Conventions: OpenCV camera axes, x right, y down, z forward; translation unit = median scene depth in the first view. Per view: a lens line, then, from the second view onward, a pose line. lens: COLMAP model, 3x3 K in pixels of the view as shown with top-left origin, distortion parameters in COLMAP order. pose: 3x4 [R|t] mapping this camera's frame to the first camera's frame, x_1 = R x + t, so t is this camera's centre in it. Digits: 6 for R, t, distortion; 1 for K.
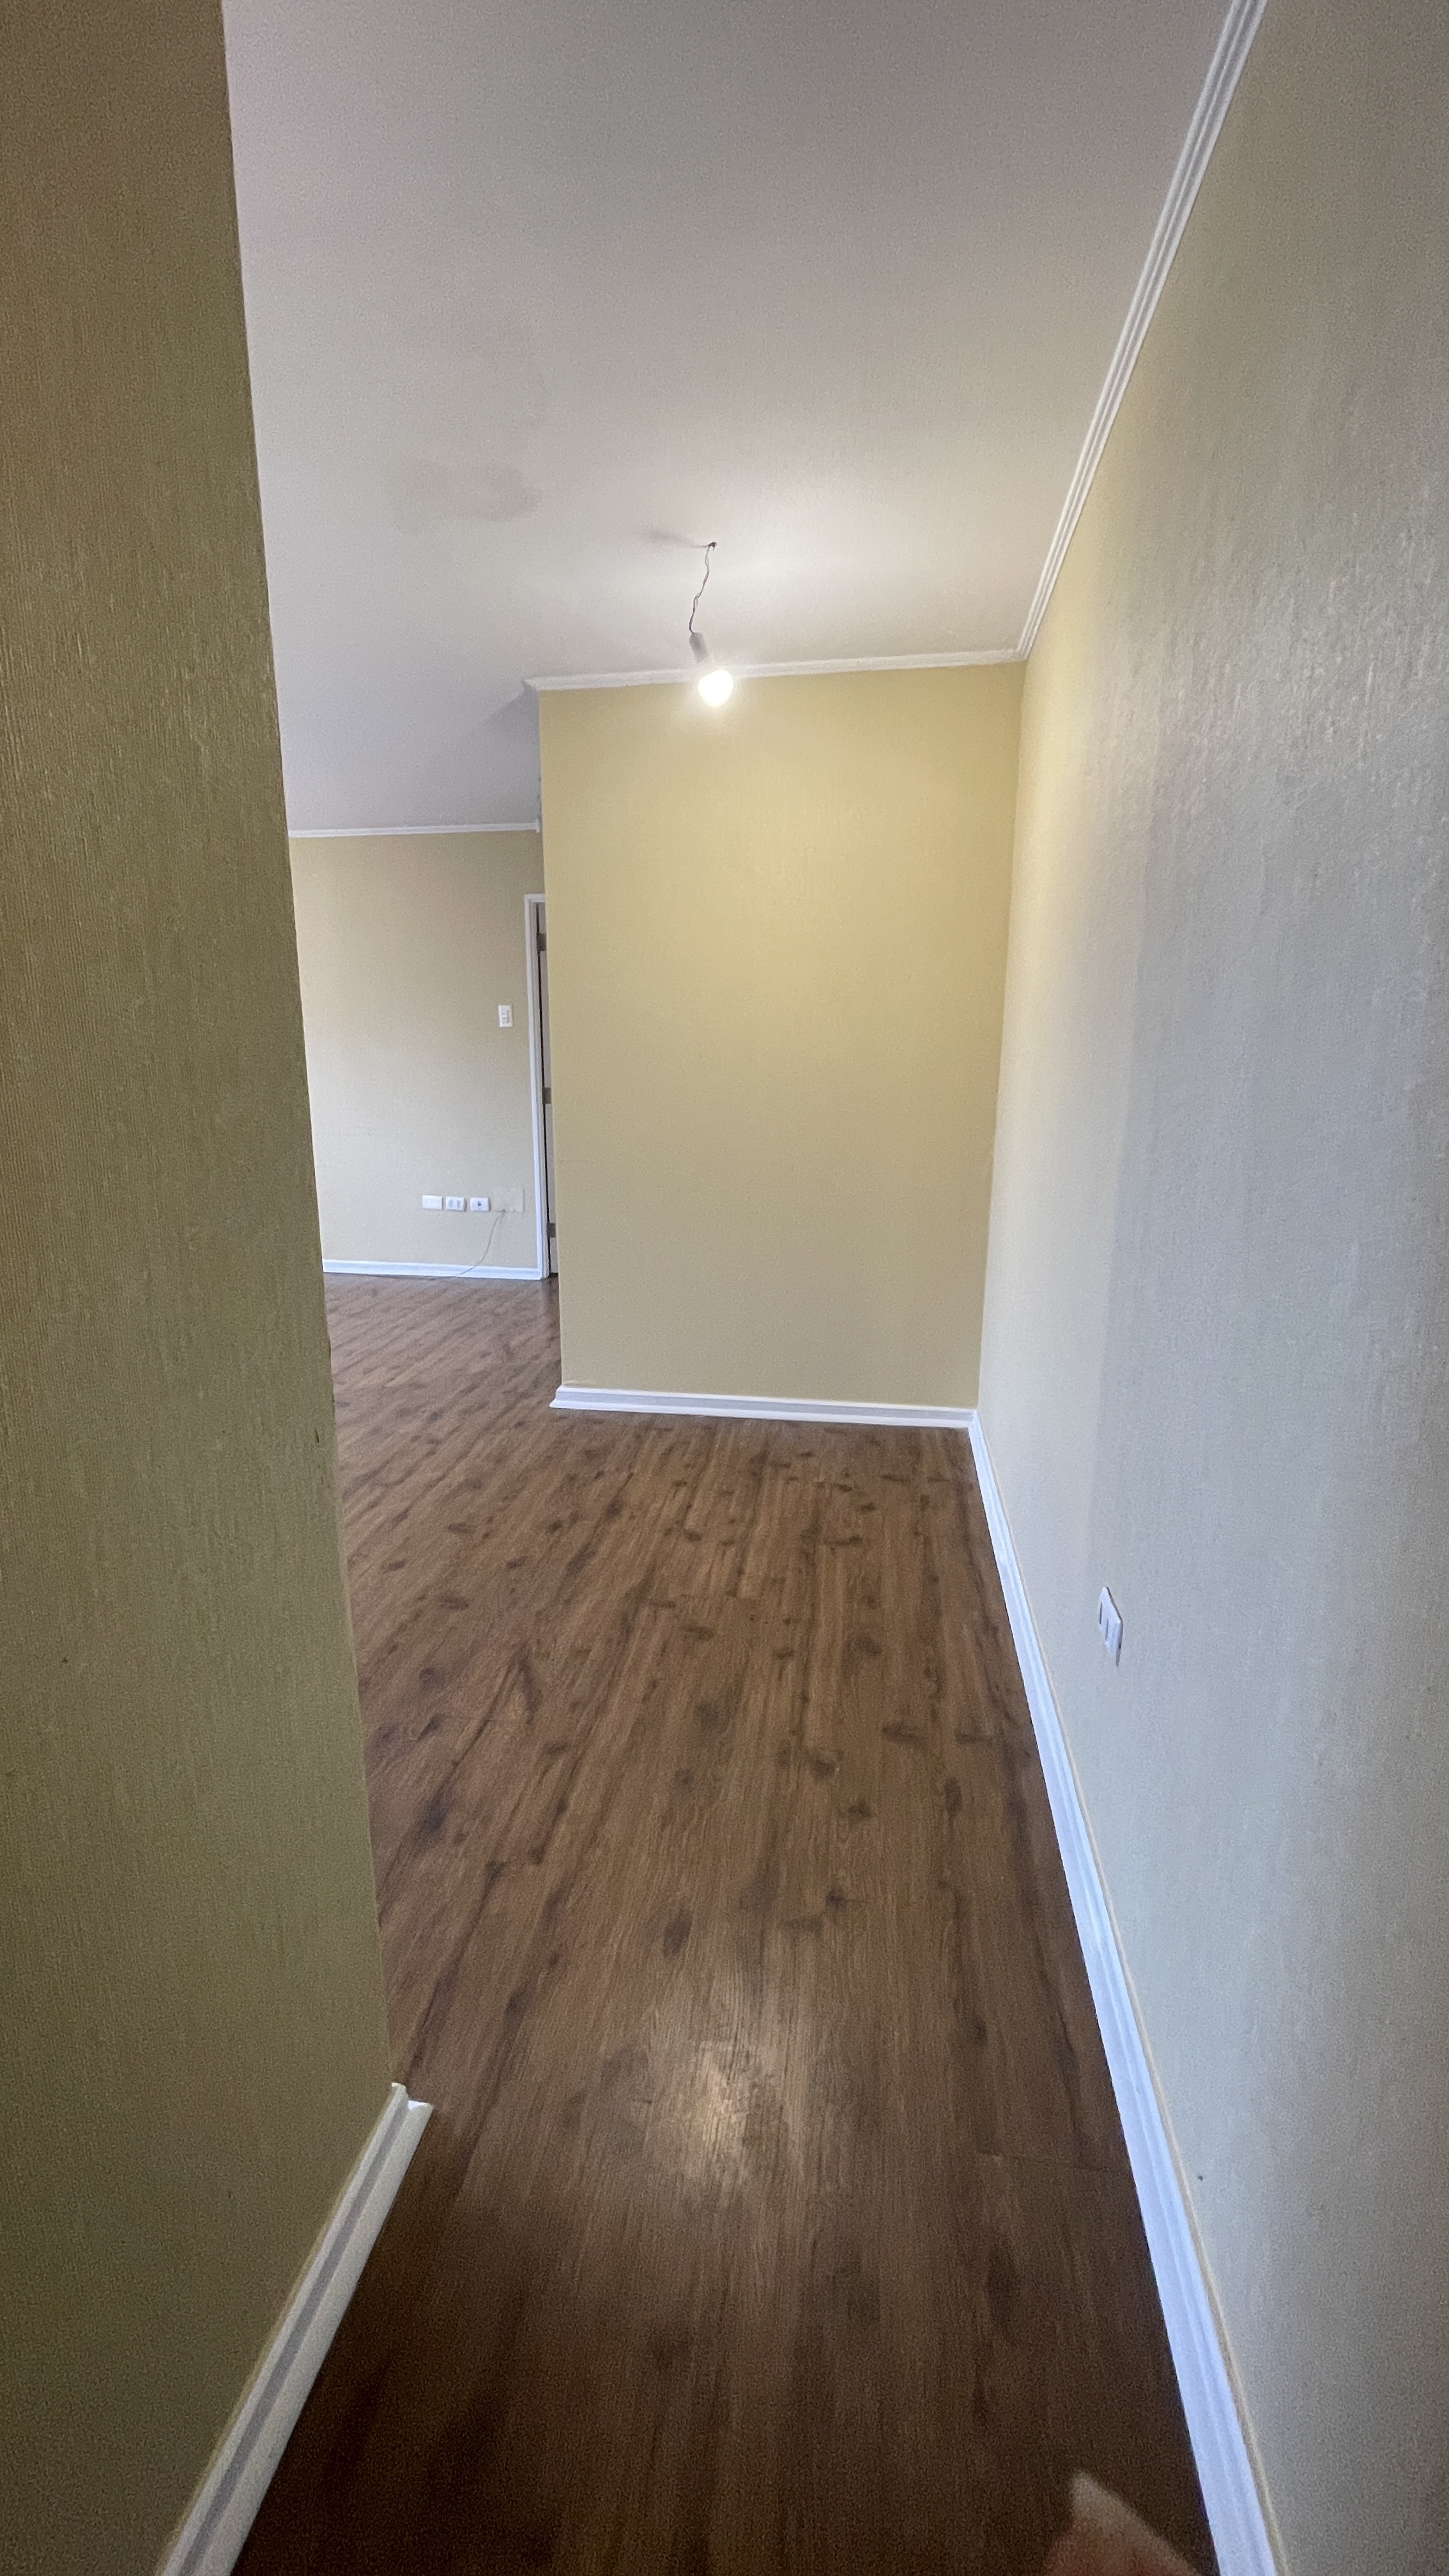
lens RADIAL K [[1050.1, 0, 724.5], [0, 1050.1, 1288.0], [0, 0, 1]] dist [-0.001263, 0.000623]
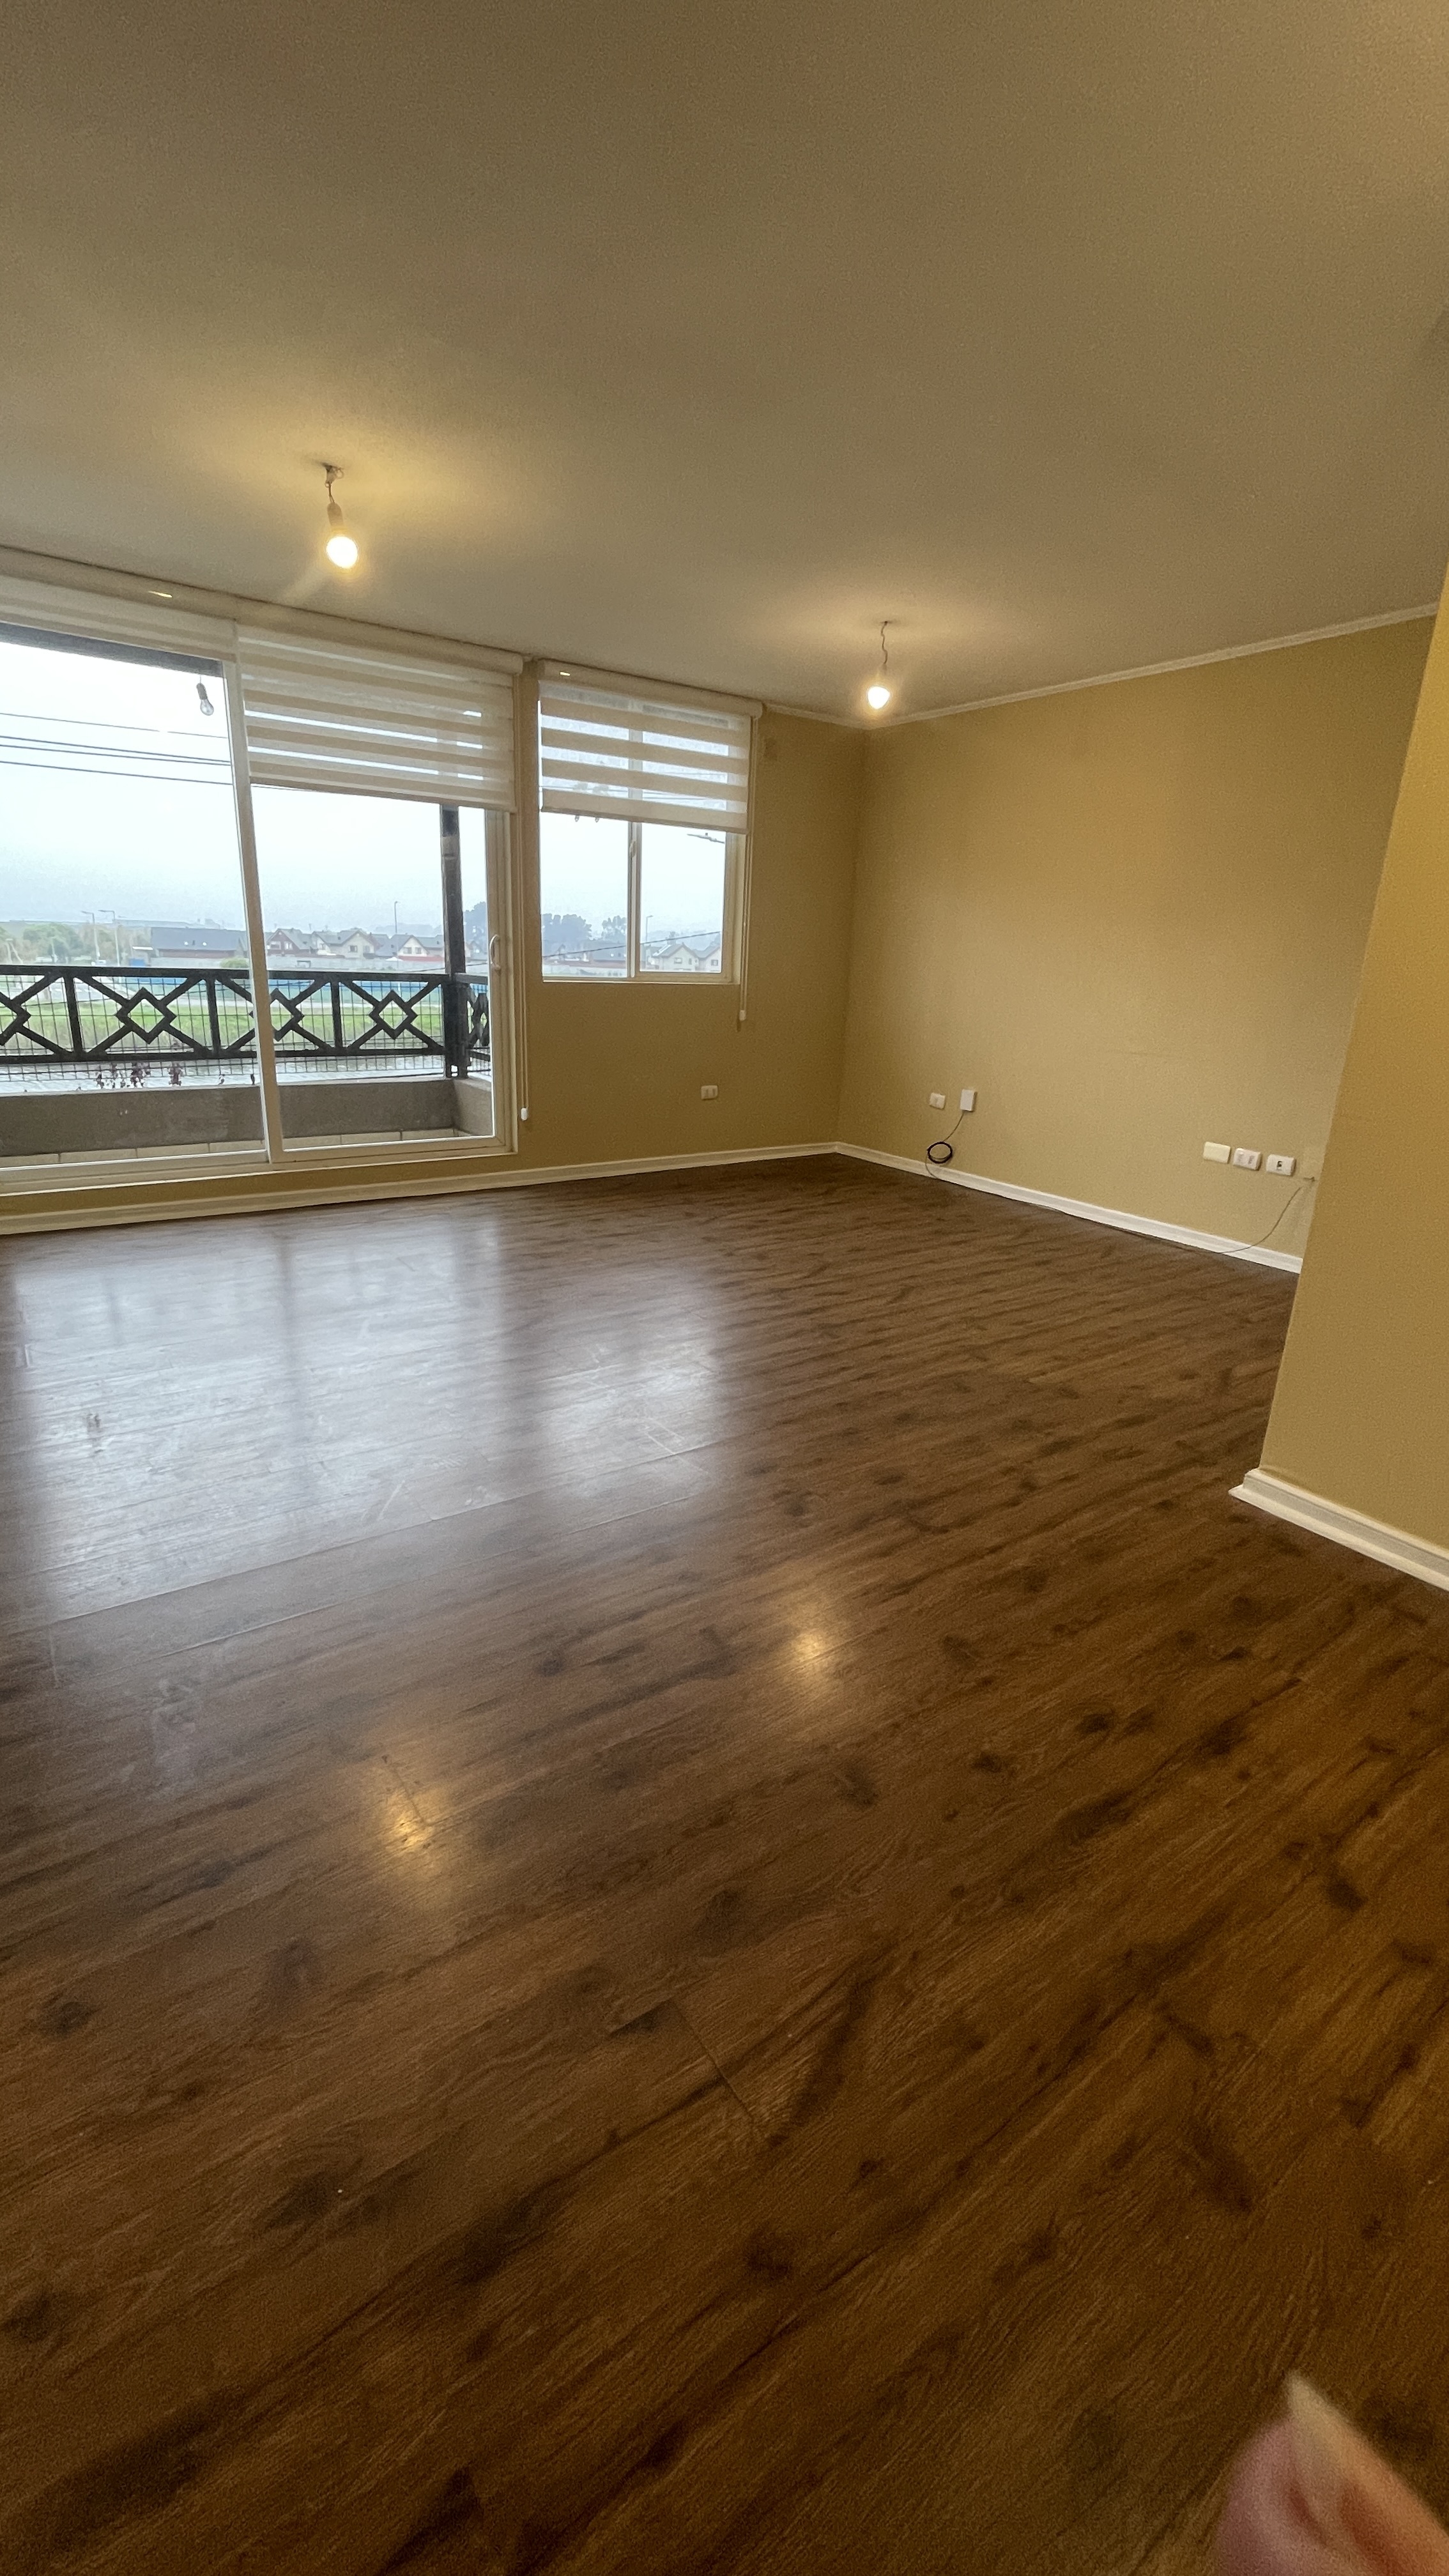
lens RADIAL K [[1050.1, 0, 724.5], [0, 1050.1, 1288.0], [0, 0, 1]] dist [-0.001263, 0.000623]
pose [[0.689306, 0.244910, -0.681819, 0.031292], [-0.199348, 0.968916, 0.146499, -0.046448], [0.696504, 0.034937, 0.716702, 0.364754]]
